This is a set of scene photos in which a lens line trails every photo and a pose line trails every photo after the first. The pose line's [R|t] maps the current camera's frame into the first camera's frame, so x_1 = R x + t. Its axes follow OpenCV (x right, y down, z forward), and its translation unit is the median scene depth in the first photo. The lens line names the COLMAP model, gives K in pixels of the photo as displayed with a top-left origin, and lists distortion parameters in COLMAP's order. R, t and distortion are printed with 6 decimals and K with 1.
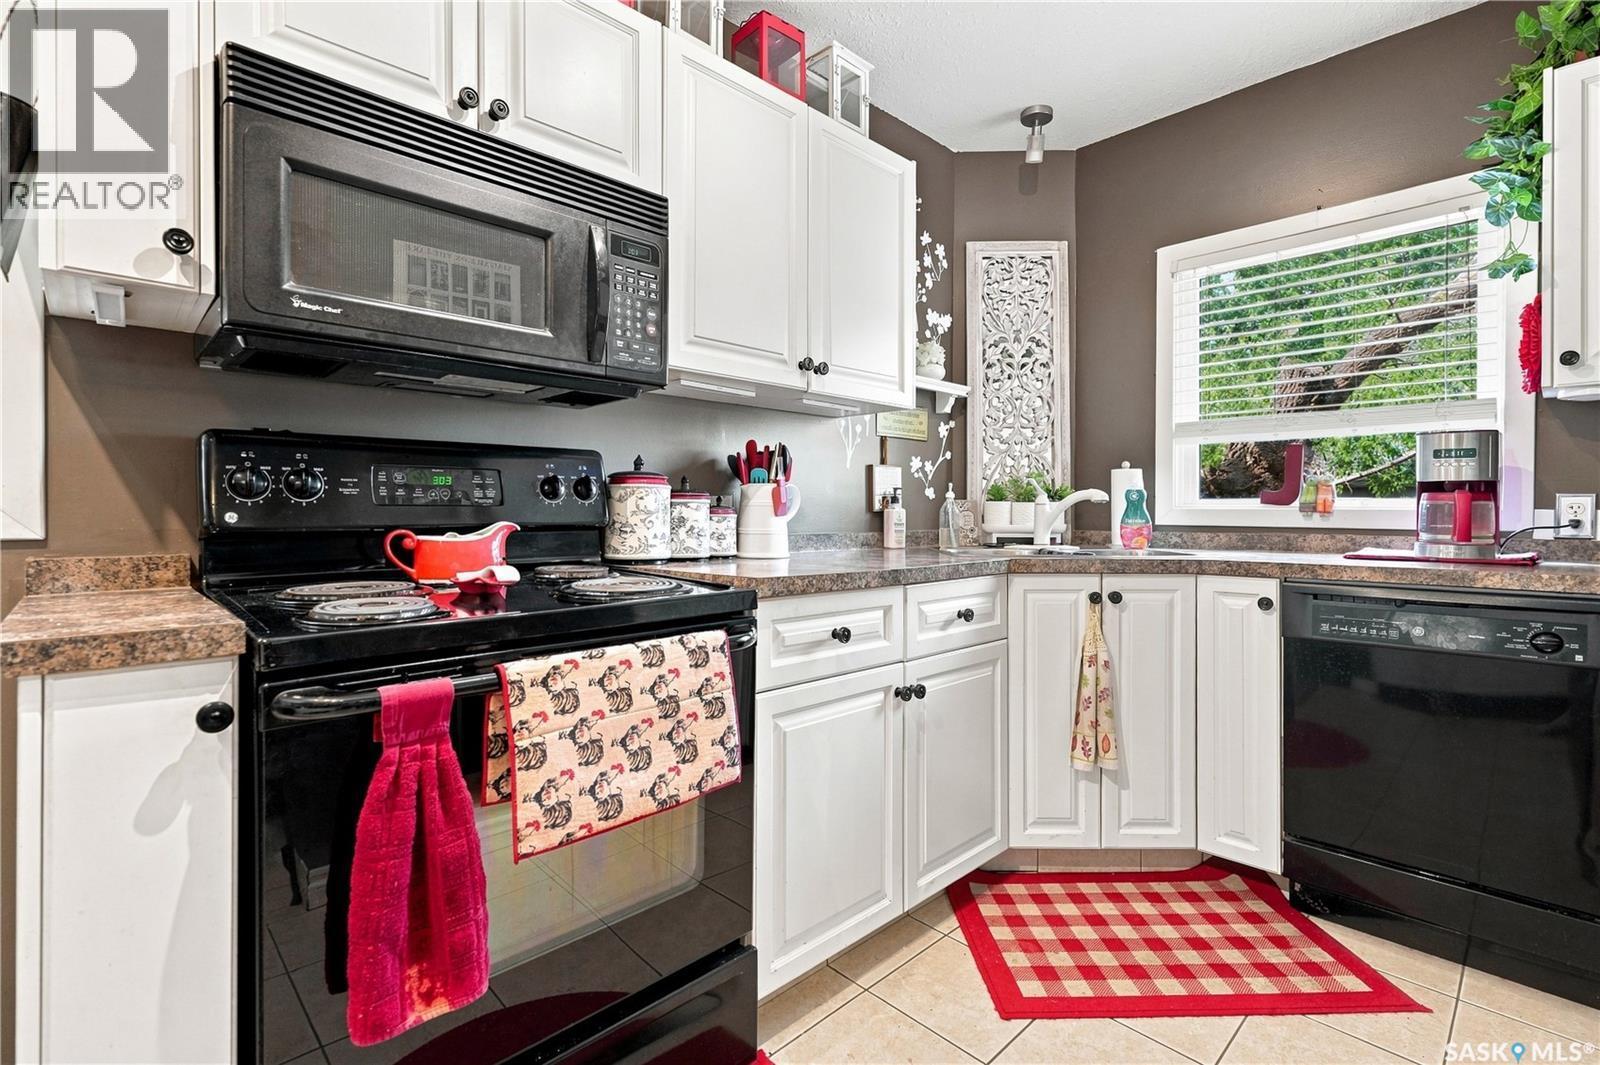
lens RADIAL K [[732.9, 0, 801.0], [0, 732.9, 510.3], [0, 0, 1]] dist [-0.001918, 0.000093]
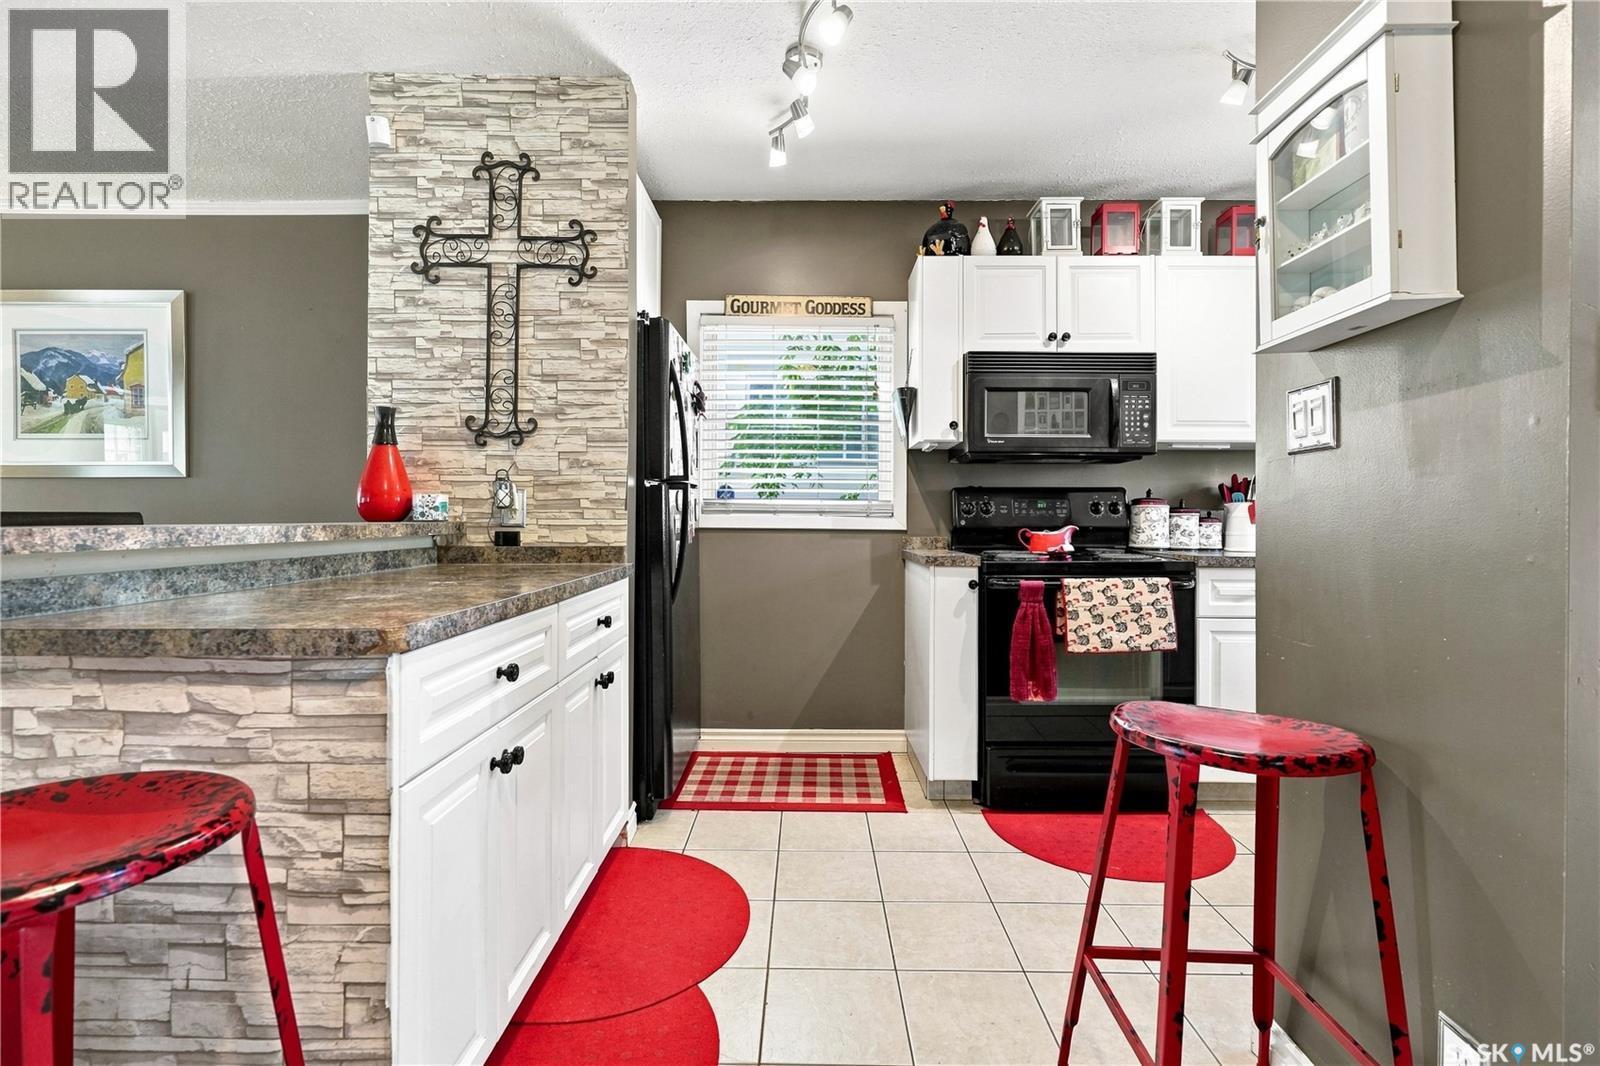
lens RADIAL K [[732.9, 0, 801.0], [0, 732.9, 510.8], [0, 0, 1]] dist [-0.001918, 0.000093]
pose [[0.707697, -0.006718, -0.706484, 0.575473], [-0.001913, 0.999933, -0.011424, -0.000656], [0.706513, 0.009436, 0.707637, -1.112462]]
